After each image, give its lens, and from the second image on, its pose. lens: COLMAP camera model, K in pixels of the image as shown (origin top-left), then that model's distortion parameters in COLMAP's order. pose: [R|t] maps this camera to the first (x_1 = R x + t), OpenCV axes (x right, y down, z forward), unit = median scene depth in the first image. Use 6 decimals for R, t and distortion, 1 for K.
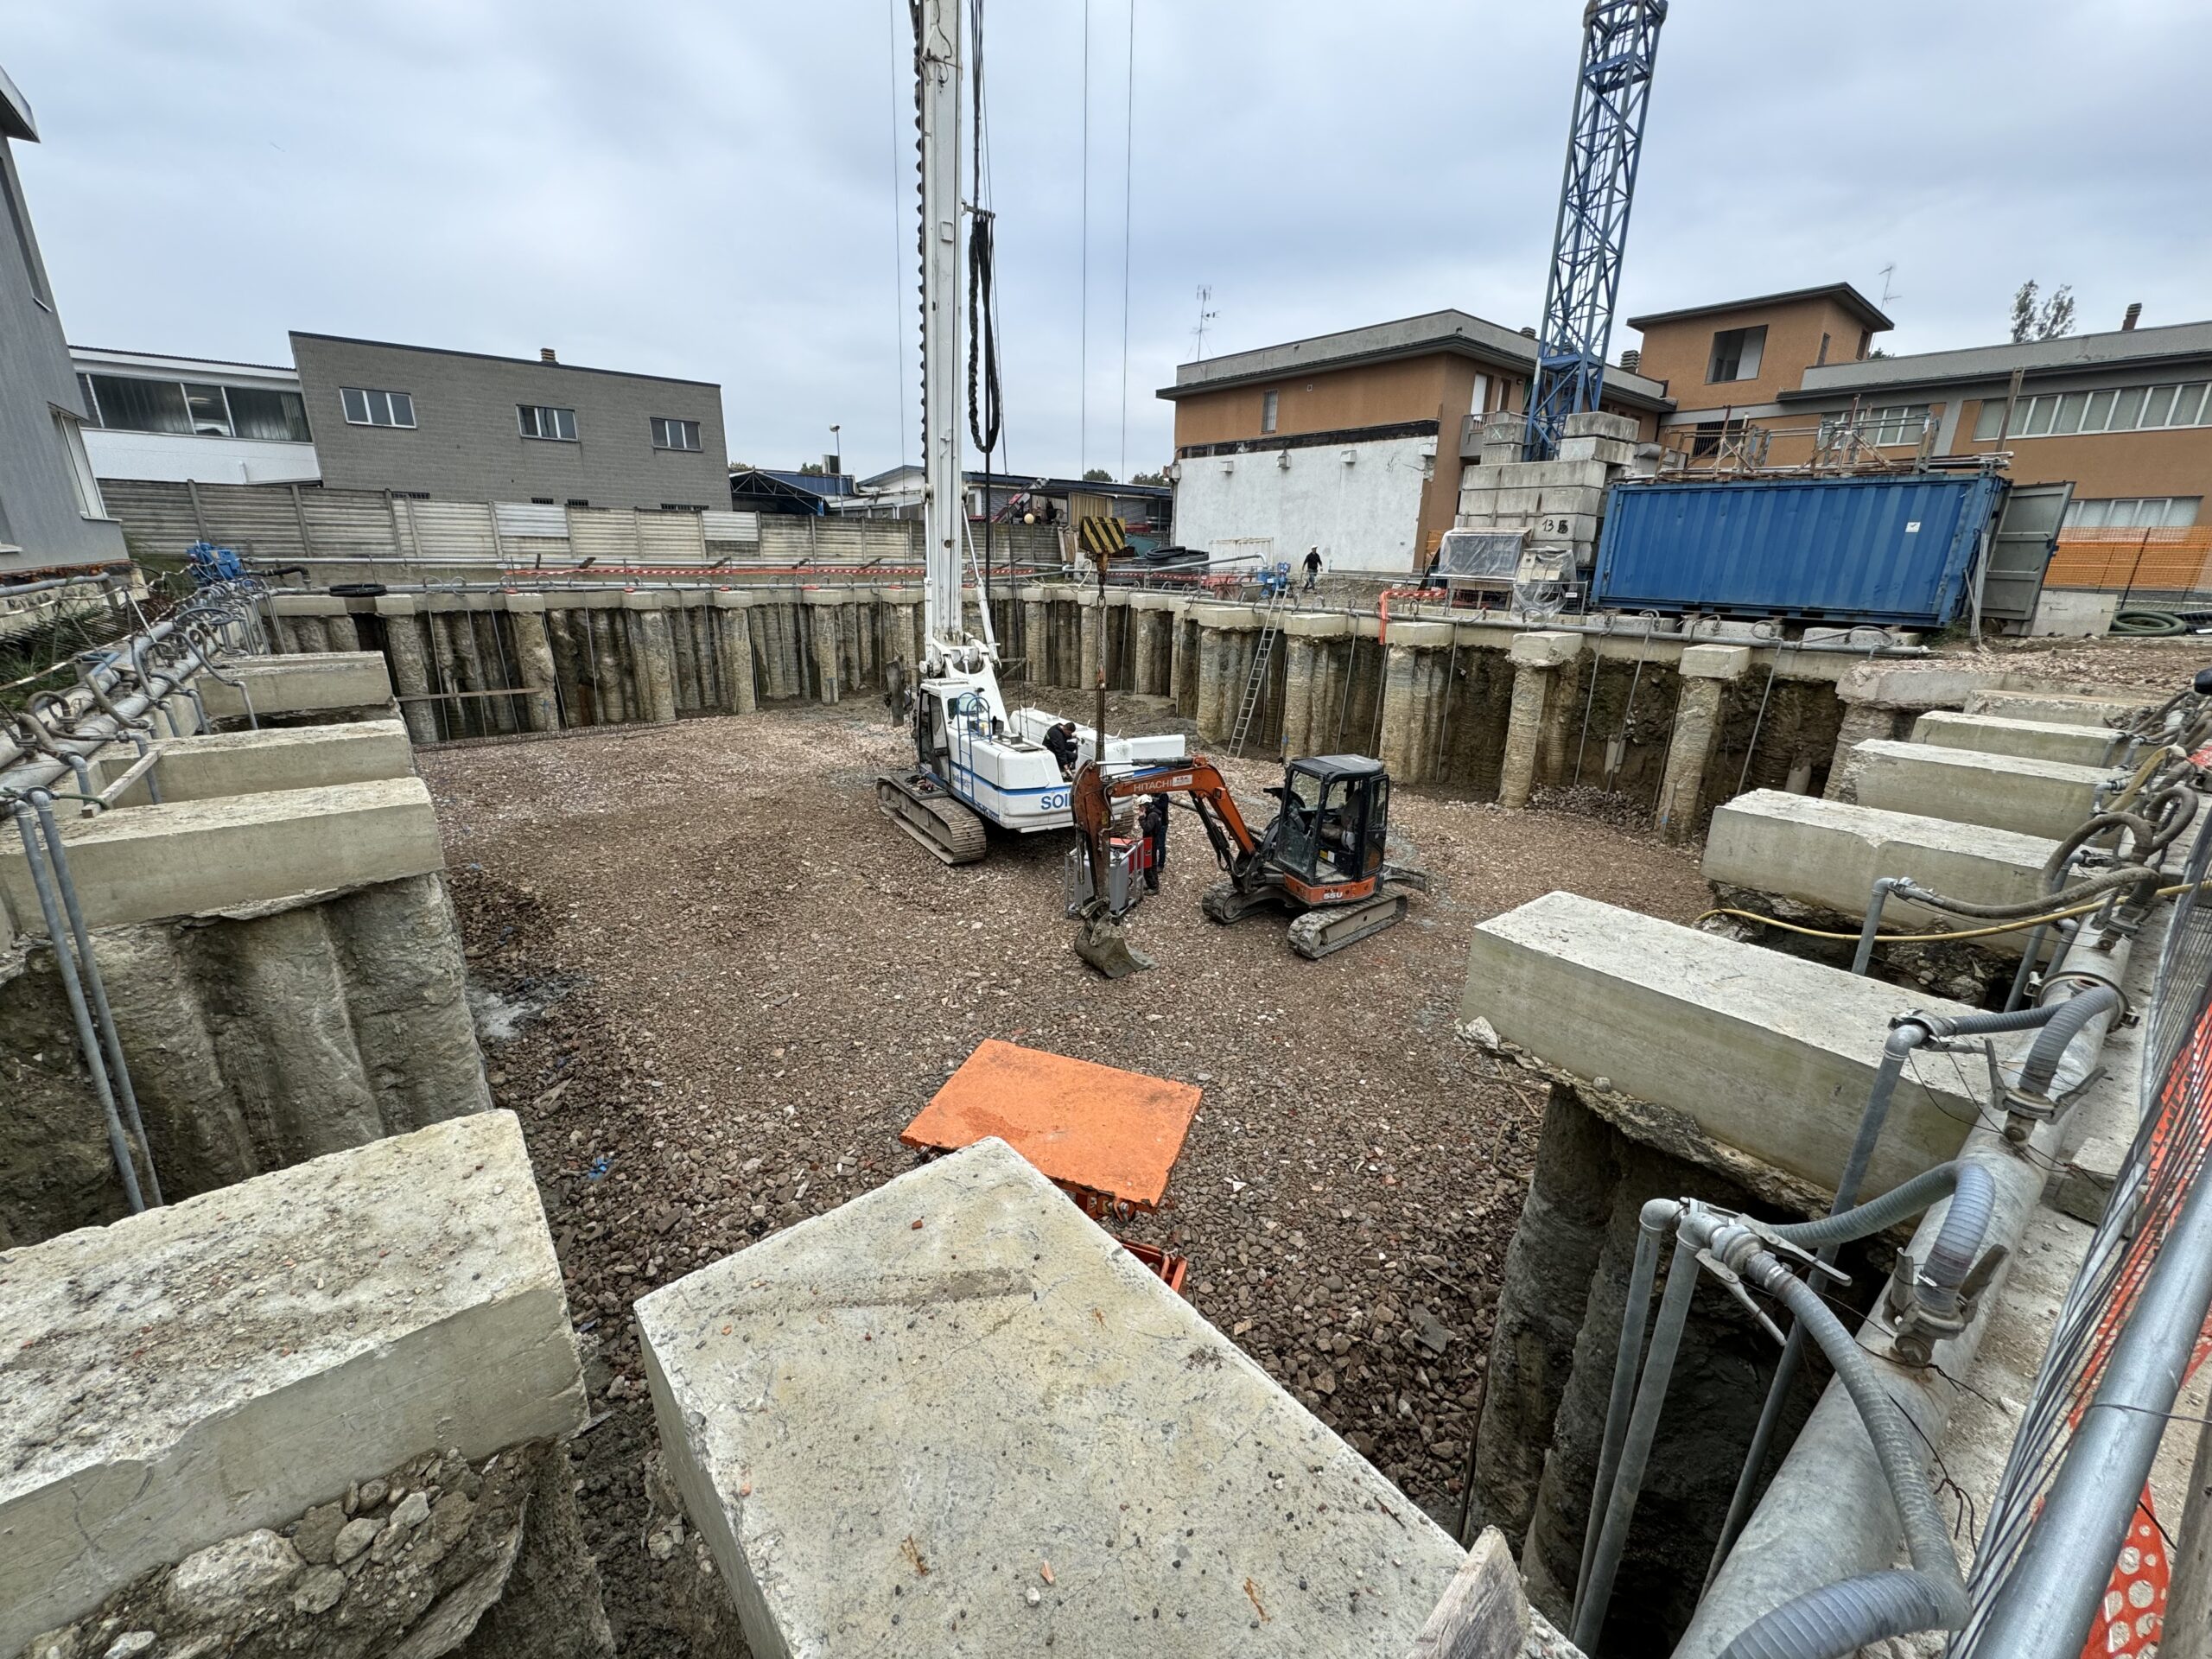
lens RADIAL K [[880.0, 0, 1108.2], [0, 880.0, 823.3], [0, 0, 1]] dist [-0.001654, -0.000144]
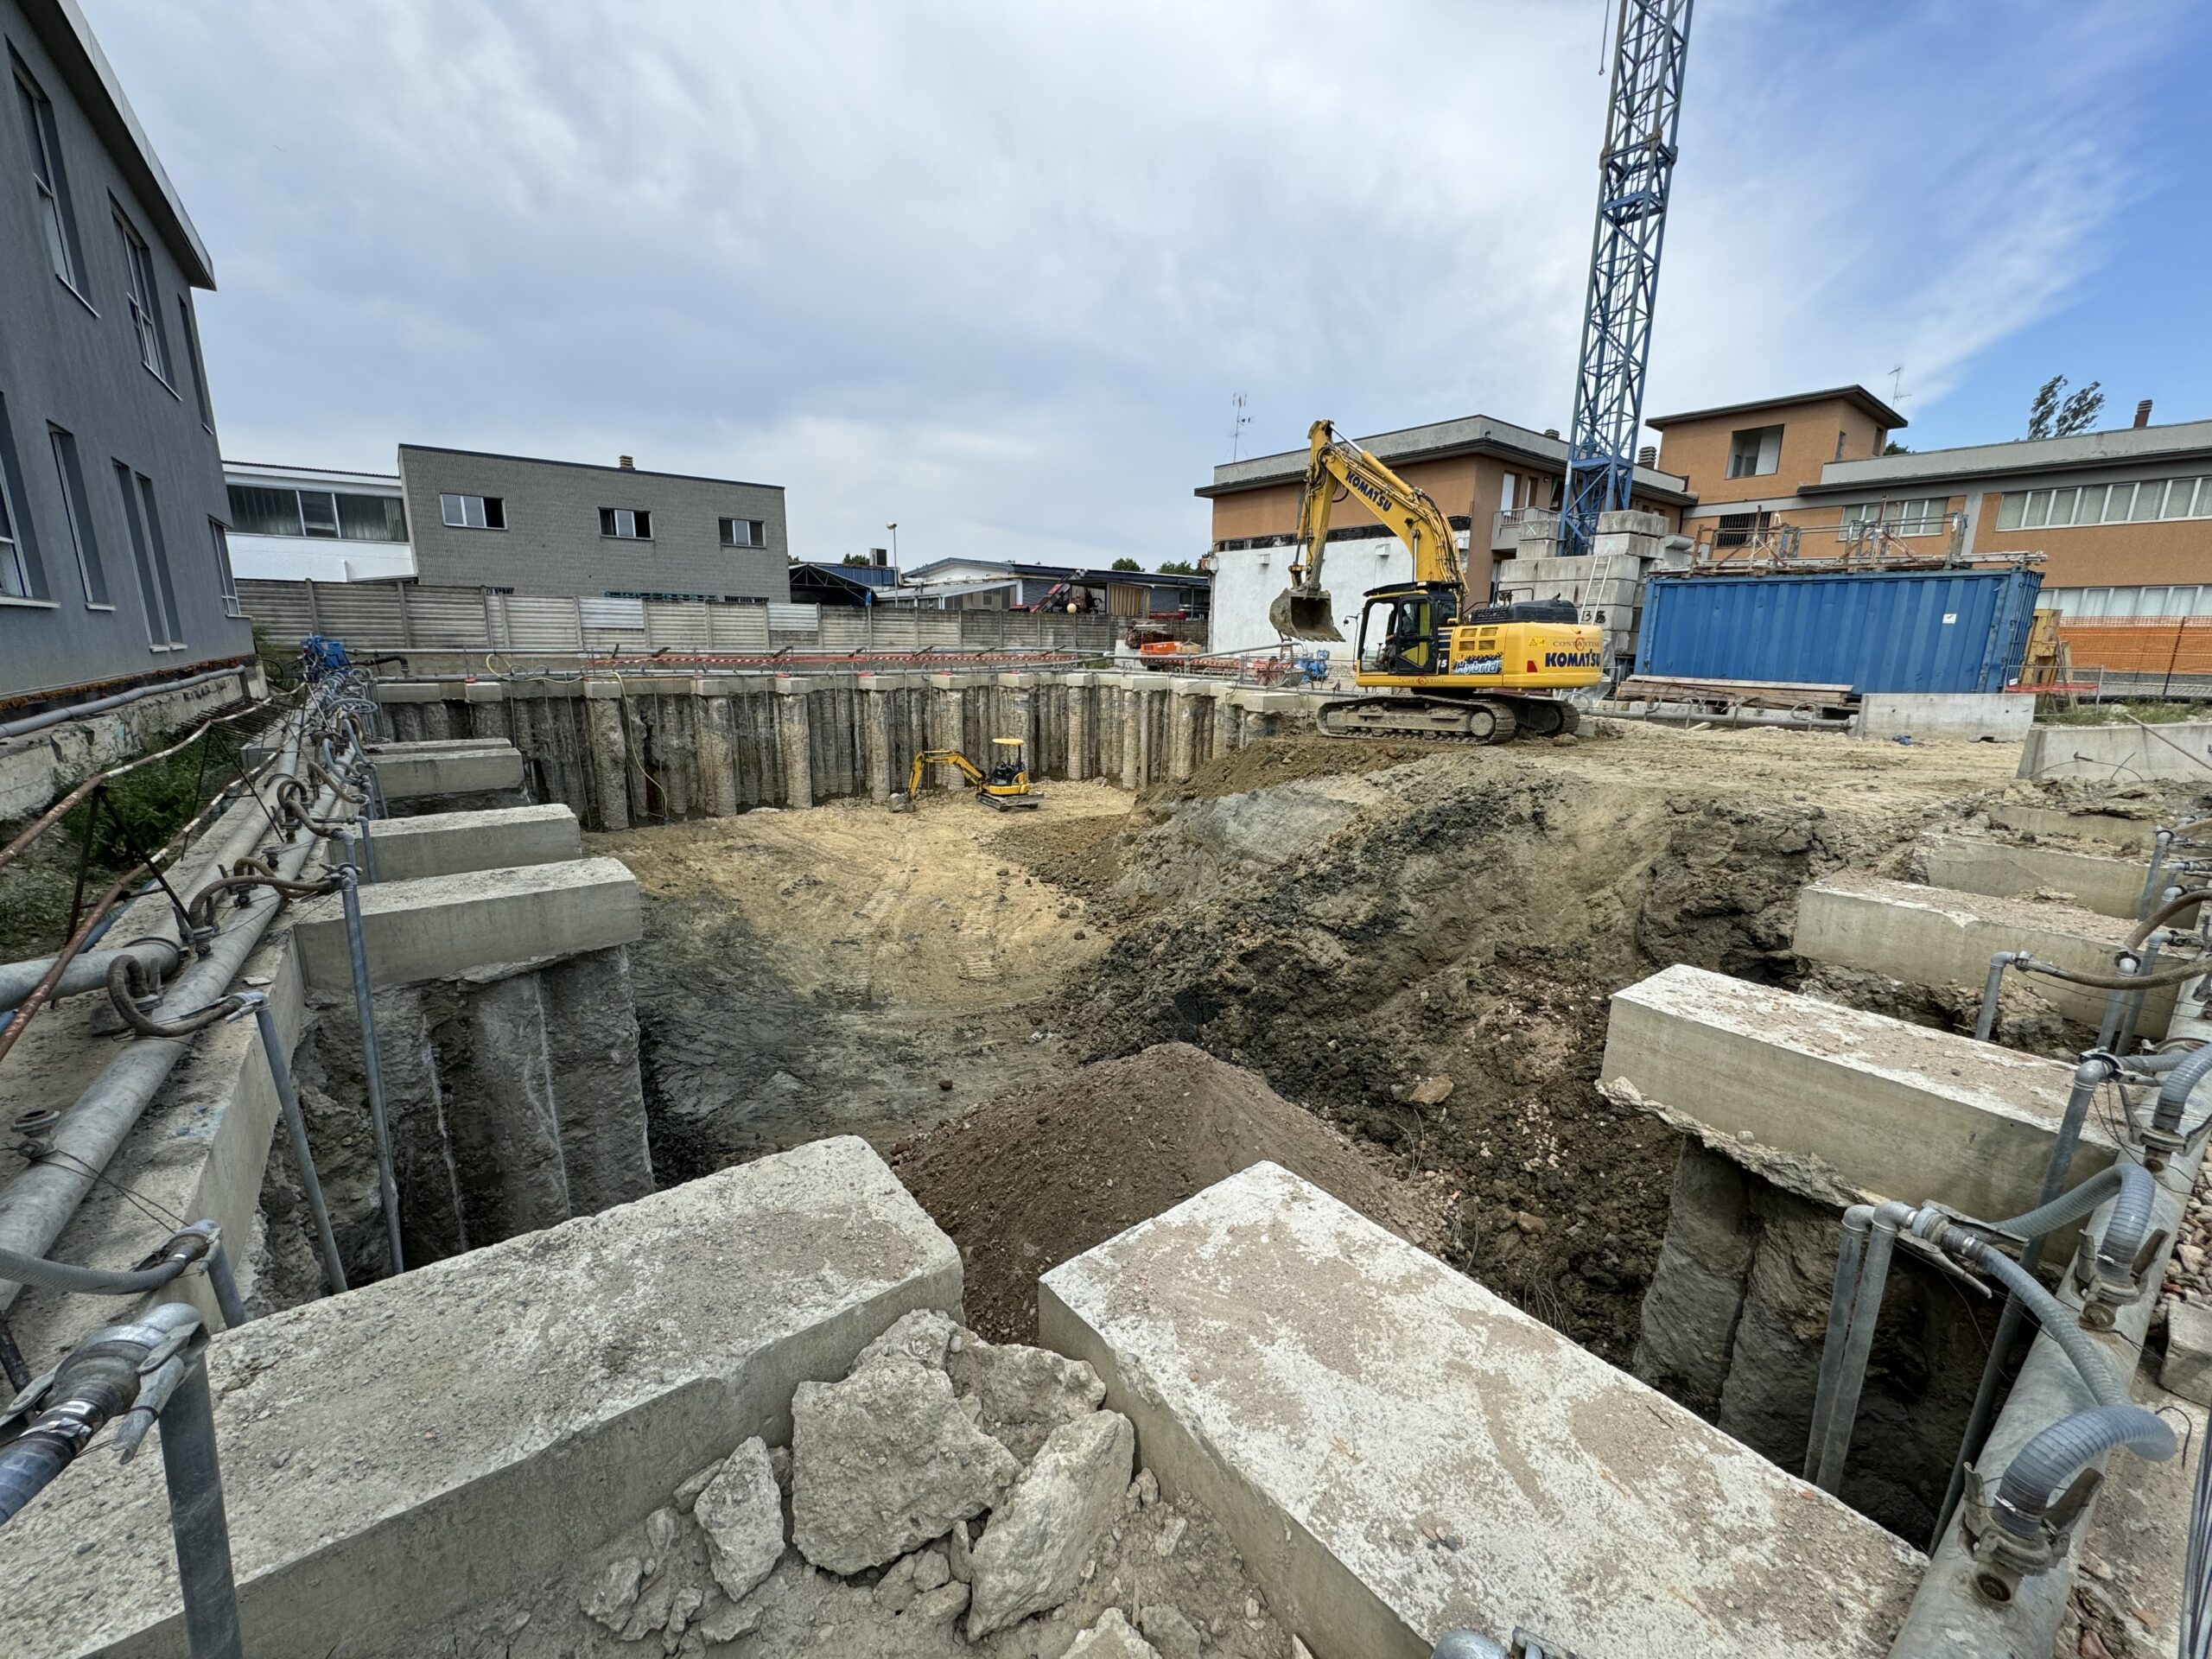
lens RADIAL K [[880.0, 0, 1108.2], [0, 880.0, 823.3], [0, 0, 1]] dist [-0.001654, -0.000144]
pose [[0.999639, 0.002334, -0.026774, -0.027526], [-0.004715, 0.995999, -0.089244, 0.000465], [0.026458, 0.089338, 0.995650, -0.020807]]
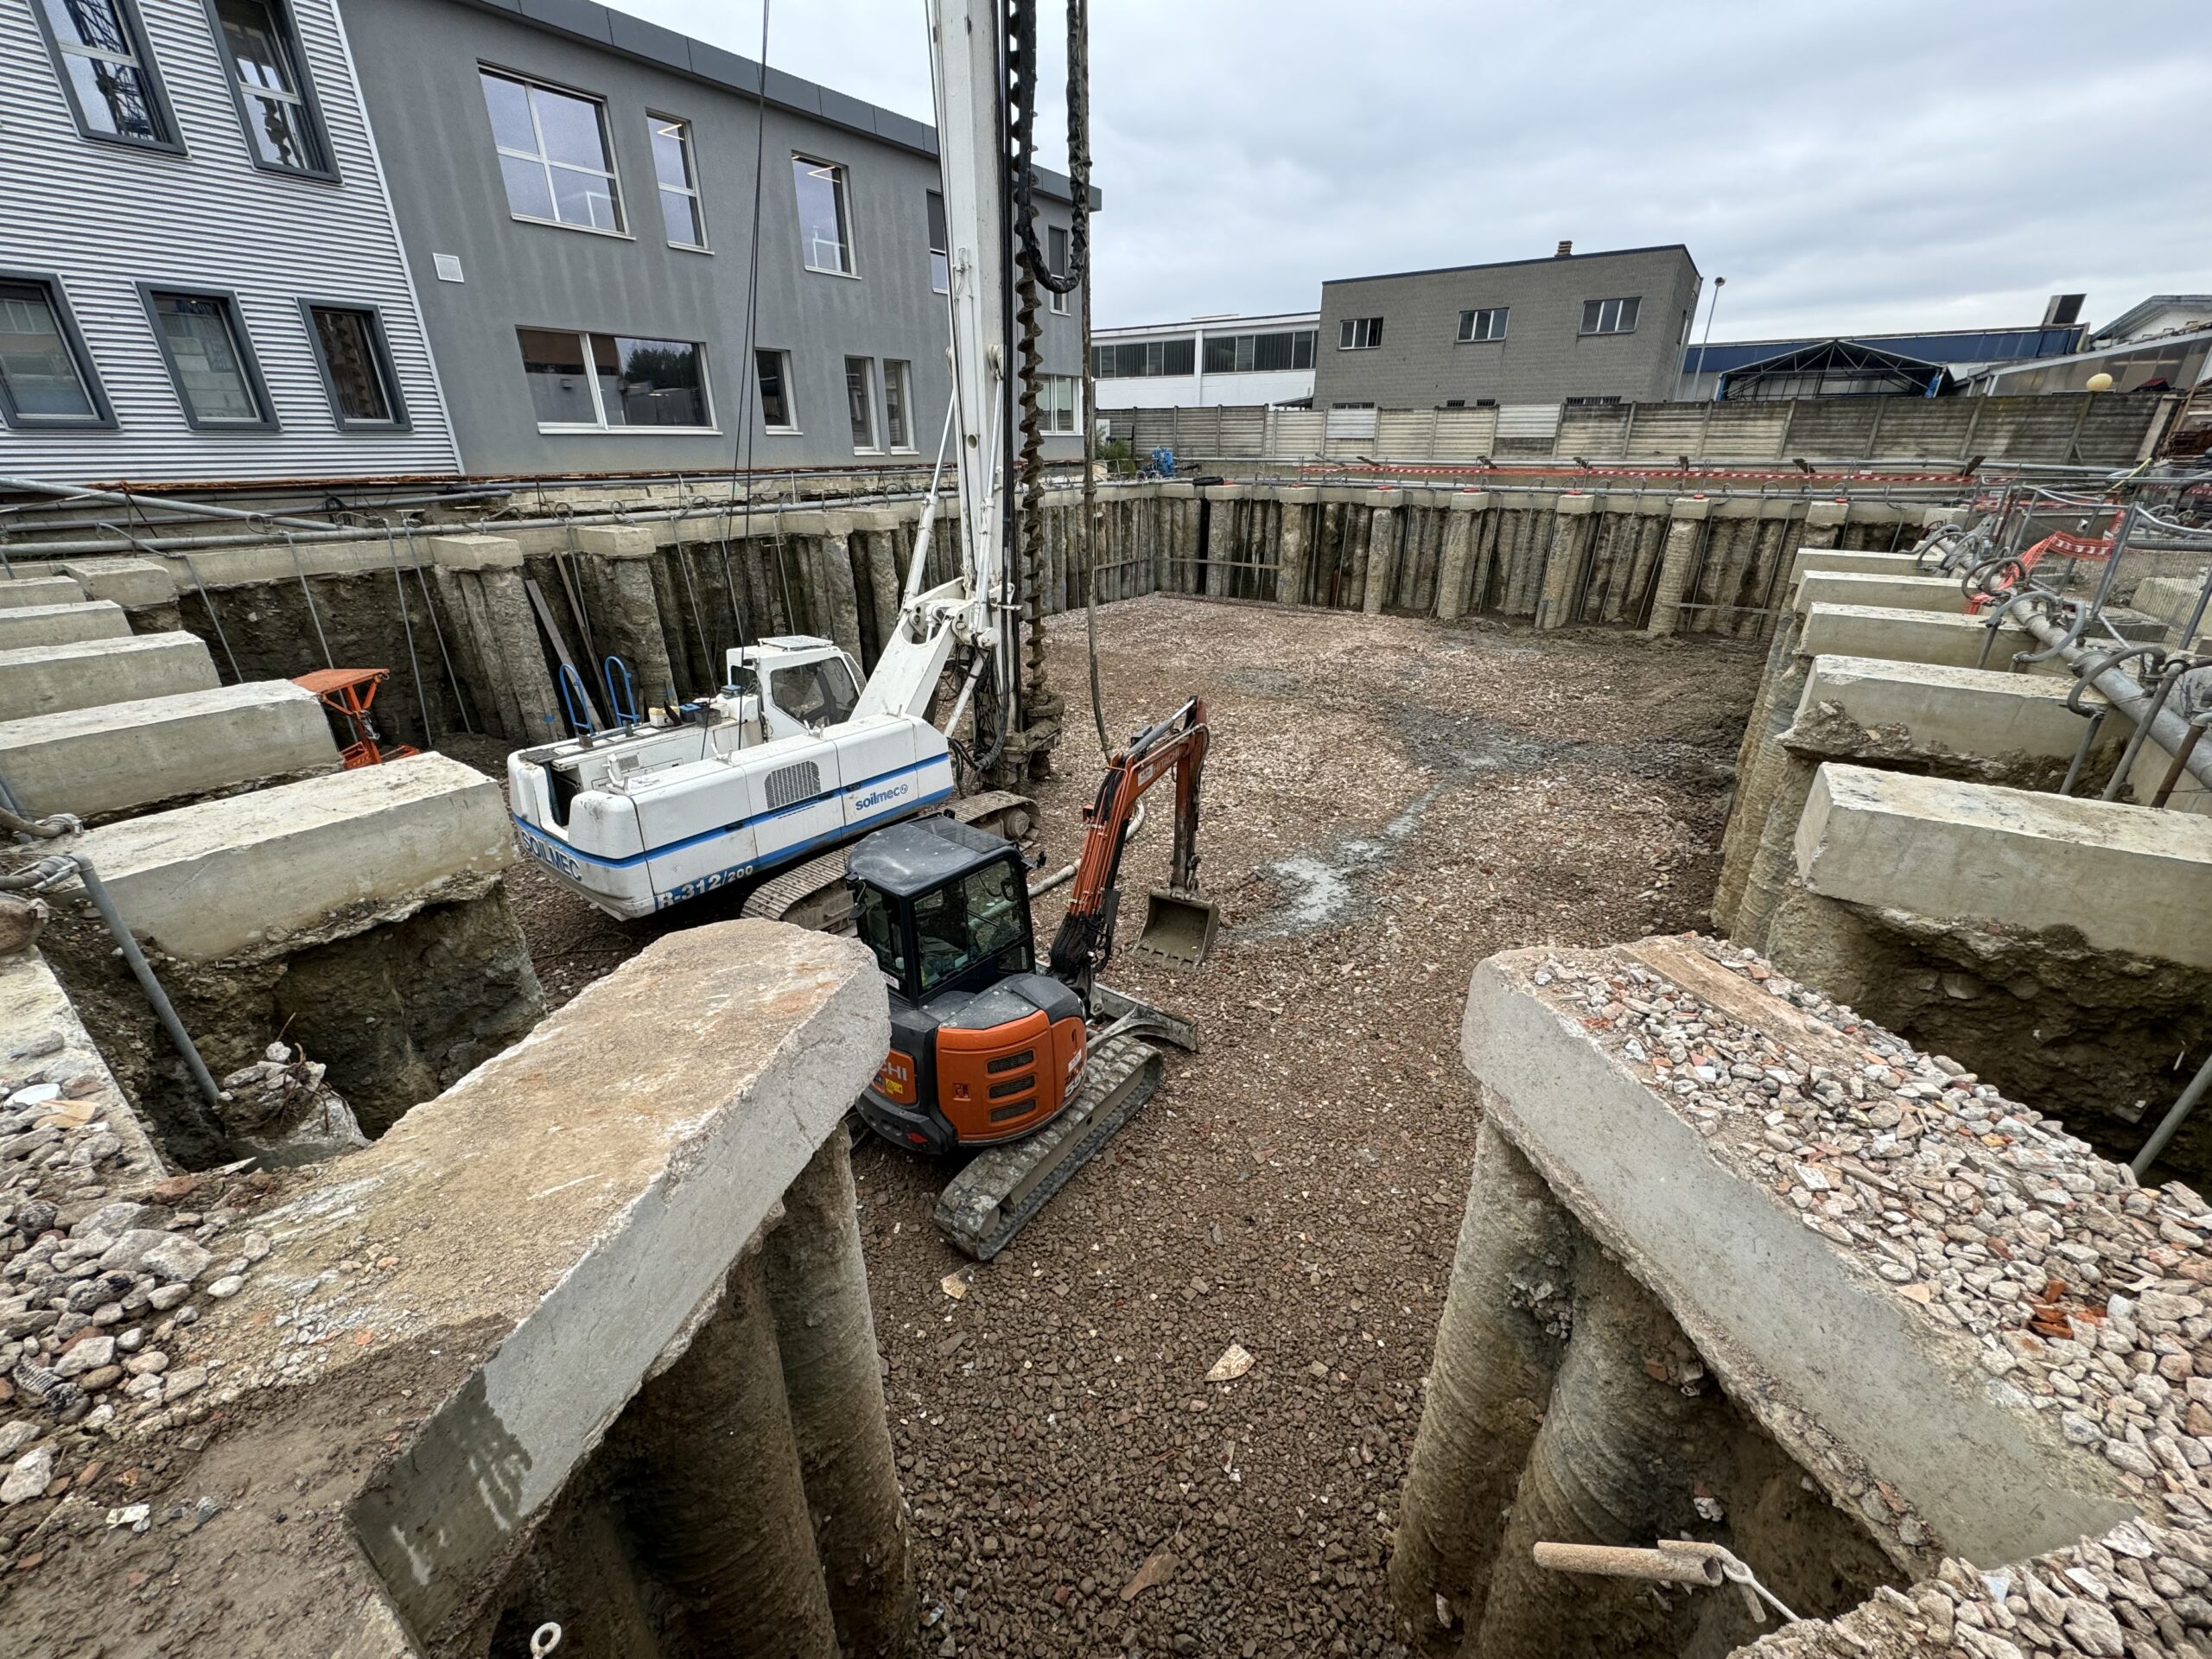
lens RADIAL K [[880.0, 0, 1108.2], [0, 880.0, 823.3], [0, 0, 1]] dist [-0.001654, -0.000144]
pose [[0.256913, 0.367350, -0.893896, 0.529886], [-0.277929, 0.913952, 0.295713, -0.123329], [0.925609, 0.172467, 0.336903, 0.426620]]
